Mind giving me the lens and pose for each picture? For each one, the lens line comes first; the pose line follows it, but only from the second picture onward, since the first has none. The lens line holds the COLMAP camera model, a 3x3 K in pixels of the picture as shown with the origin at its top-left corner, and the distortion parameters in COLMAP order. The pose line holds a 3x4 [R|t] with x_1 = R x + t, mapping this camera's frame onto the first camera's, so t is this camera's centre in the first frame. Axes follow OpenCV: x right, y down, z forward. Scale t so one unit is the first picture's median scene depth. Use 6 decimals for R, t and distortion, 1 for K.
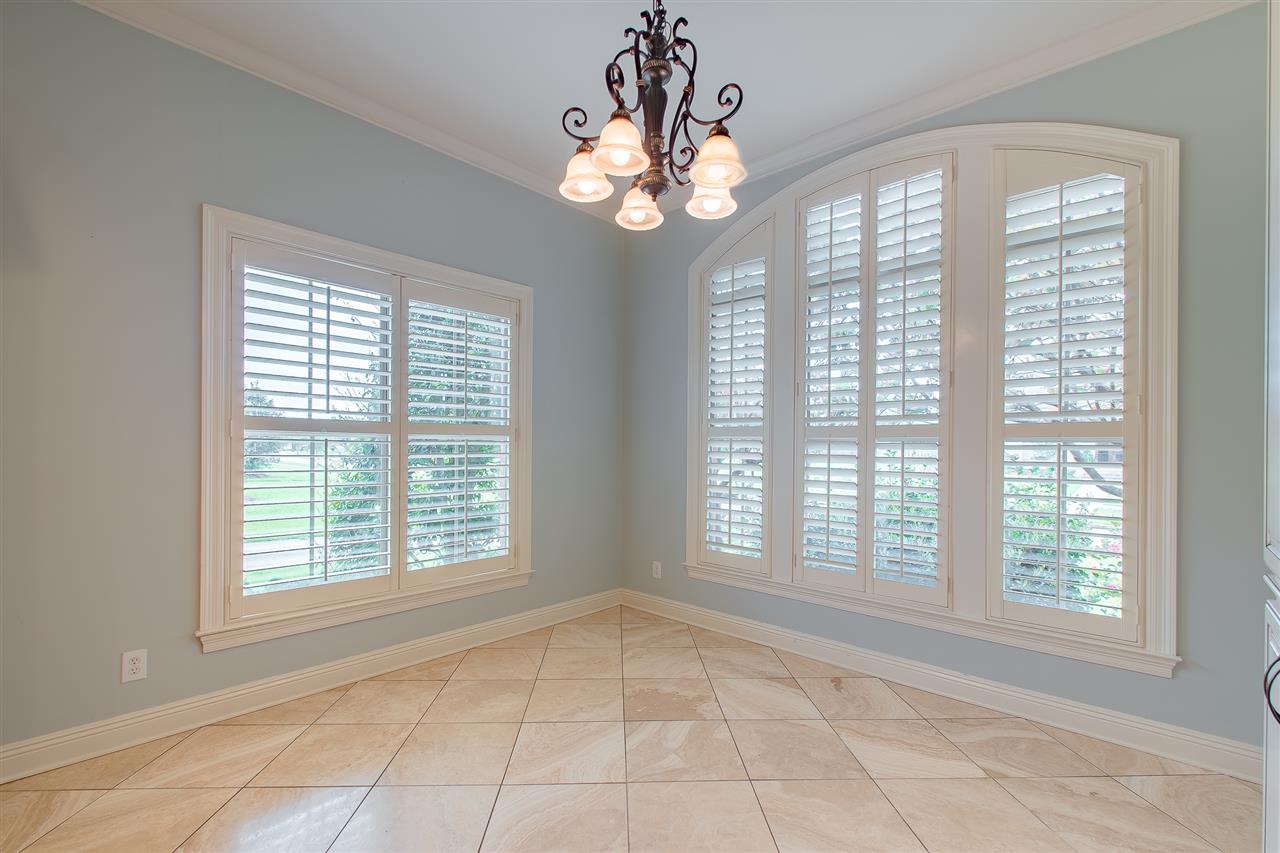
lens RADIAL K [[565.1, 0, 634.0], [0, 565.1, 450.3], [0, 0, 1]] dist [-0.000552, -0.000161]
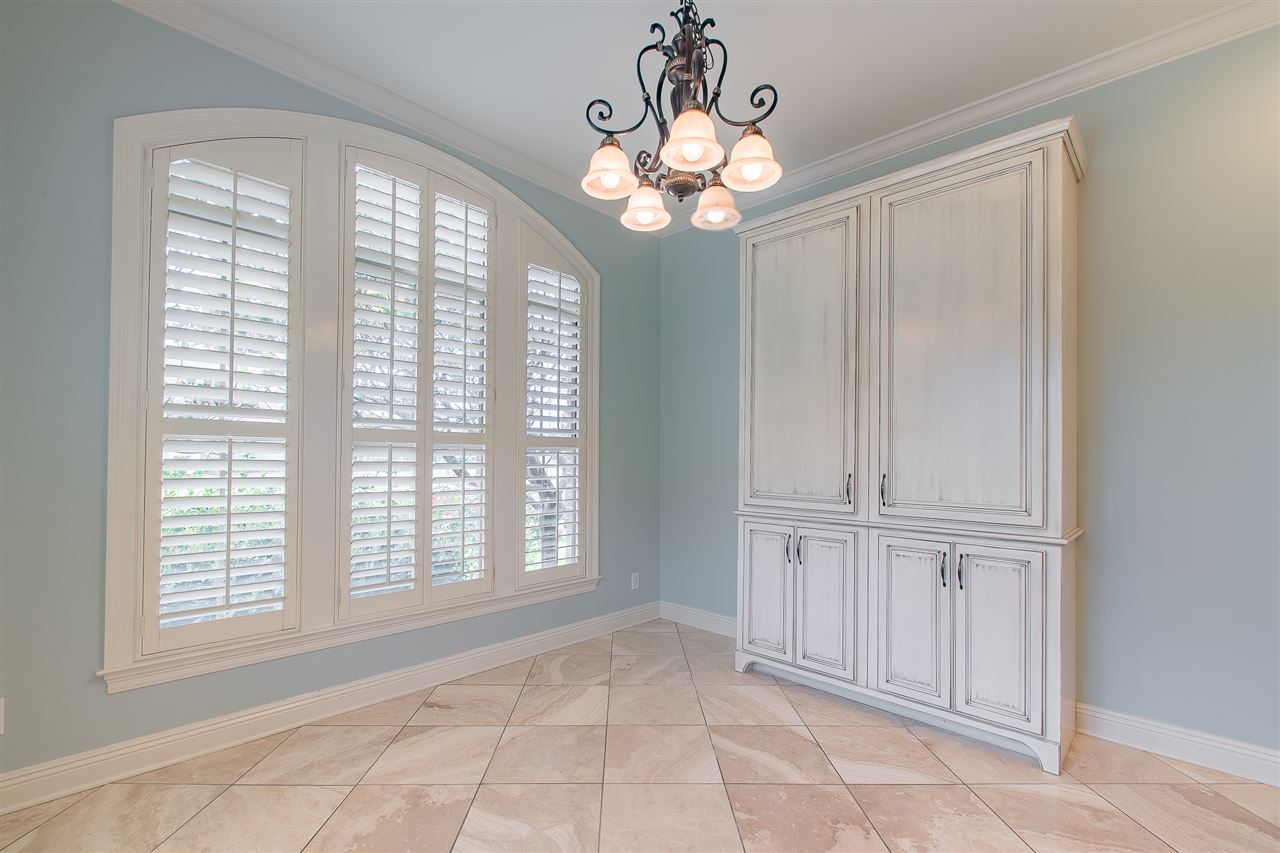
lens RADIAL K [[565.1, 0, 634.0], [0, 565.1, 450.3], [0, 0, 1]] dist [-0.000552, -0.000161]
pose [[0.001570, 0.005057, 0.999986, -0.576352], [-0.006038, 0.999969, -0.005047, -0.008135], [-0.999981, -0.006030, 0.001600, 0.669469]]
